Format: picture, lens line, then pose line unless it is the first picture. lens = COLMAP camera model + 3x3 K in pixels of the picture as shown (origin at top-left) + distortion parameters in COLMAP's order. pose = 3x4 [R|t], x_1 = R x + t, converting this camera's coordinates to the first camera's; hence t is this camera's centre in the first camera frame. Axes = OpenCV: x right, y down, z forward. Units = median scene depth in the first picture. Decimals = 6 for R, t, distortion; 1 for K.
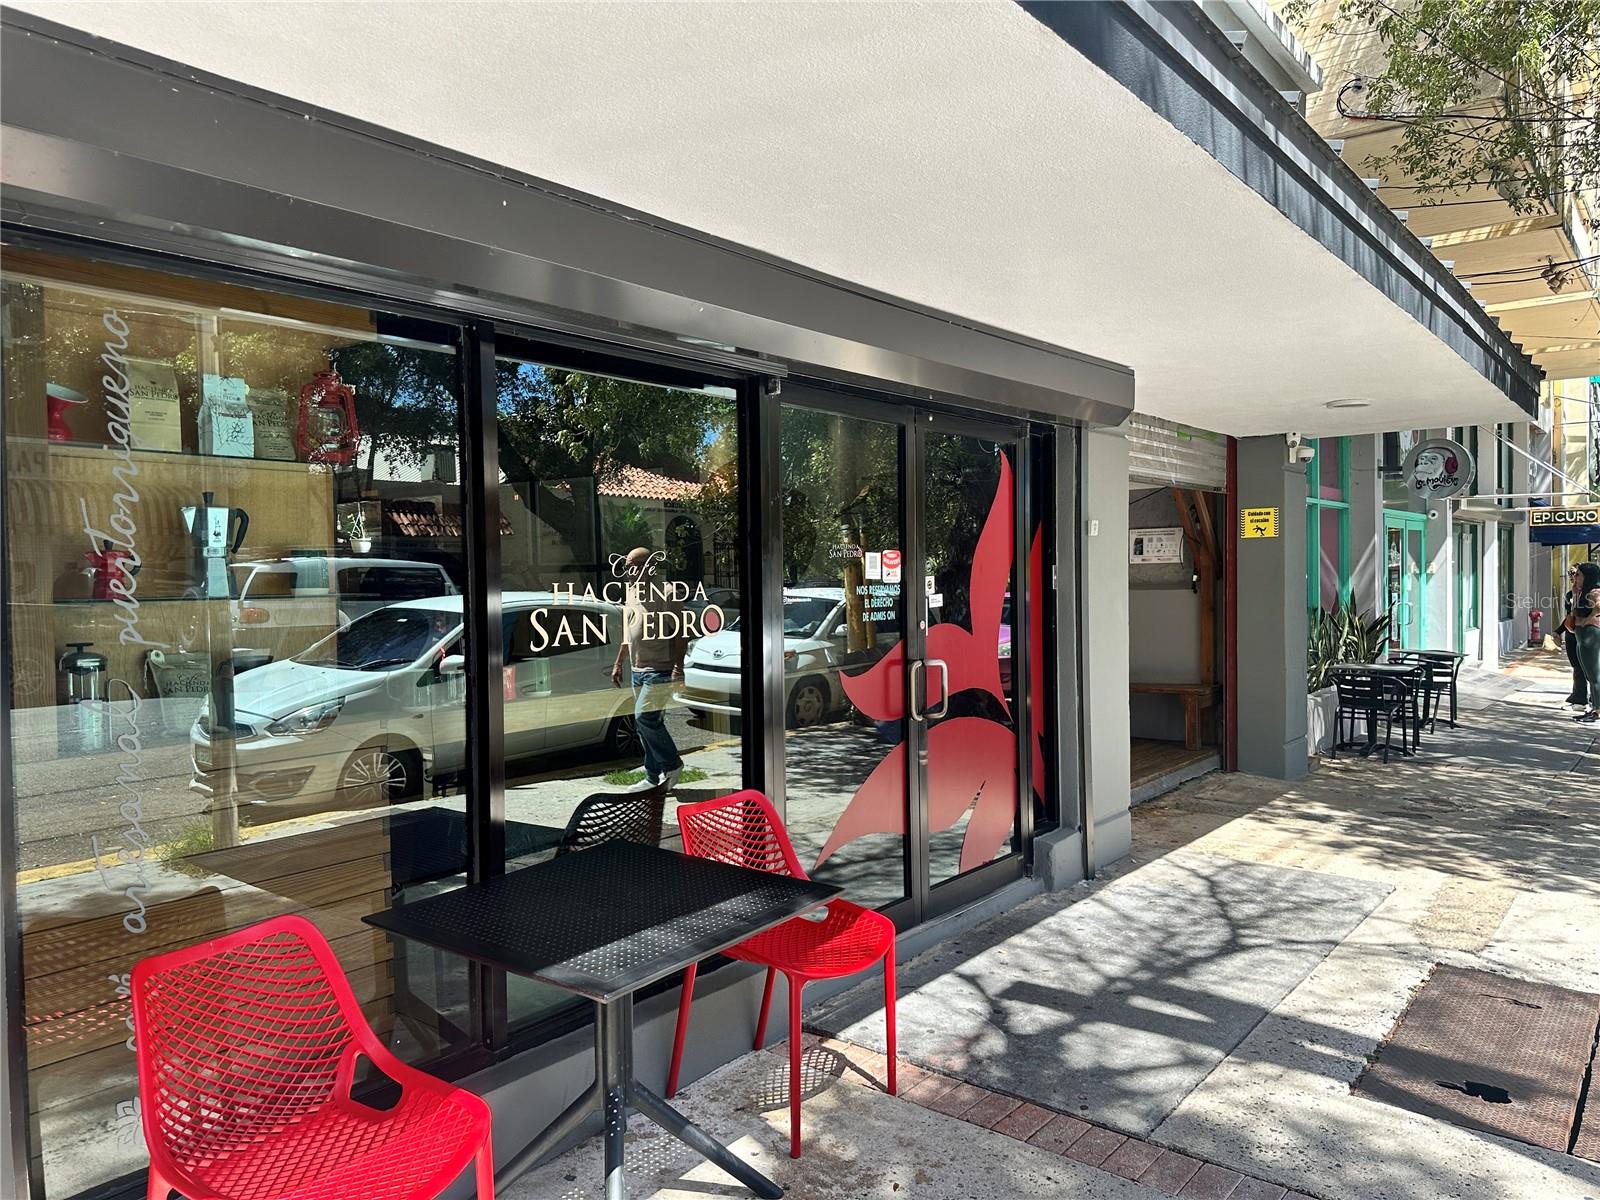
lens RADIAL K [[1138.4, 0, 794.3], [0, 1138.4, 597.3], [0, 0, 1]] dist [0.127338, -0.172294]
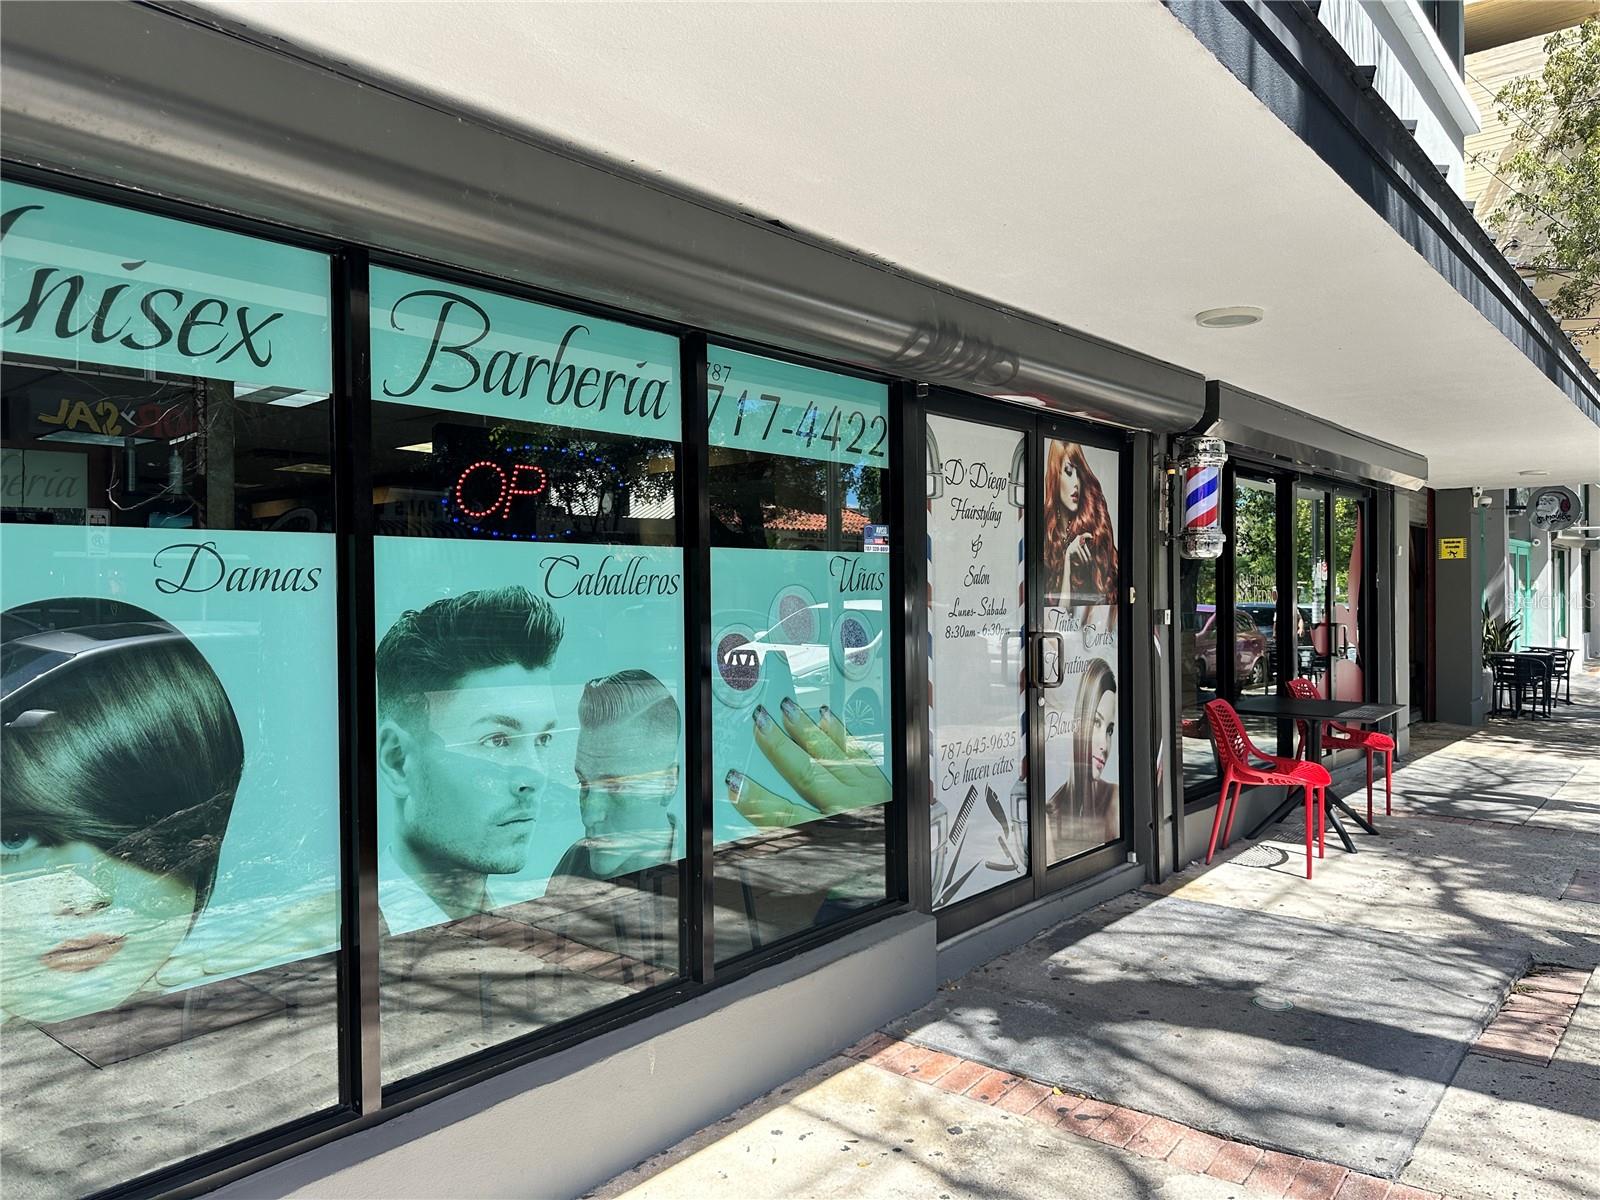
lens RADIAL K [[1088.6, 0, 800.0], [0, 1088.6, 600.0], [0, 0, 1]] dist [-0.001698, -0.007579]
pose [[0.998303, 0.002807, -0.058159, -0.234372], [-0.003821, 0.999842, -0.017342, 0.018741], [0.058101, 0.017535, 0.998157, -0.282505]]
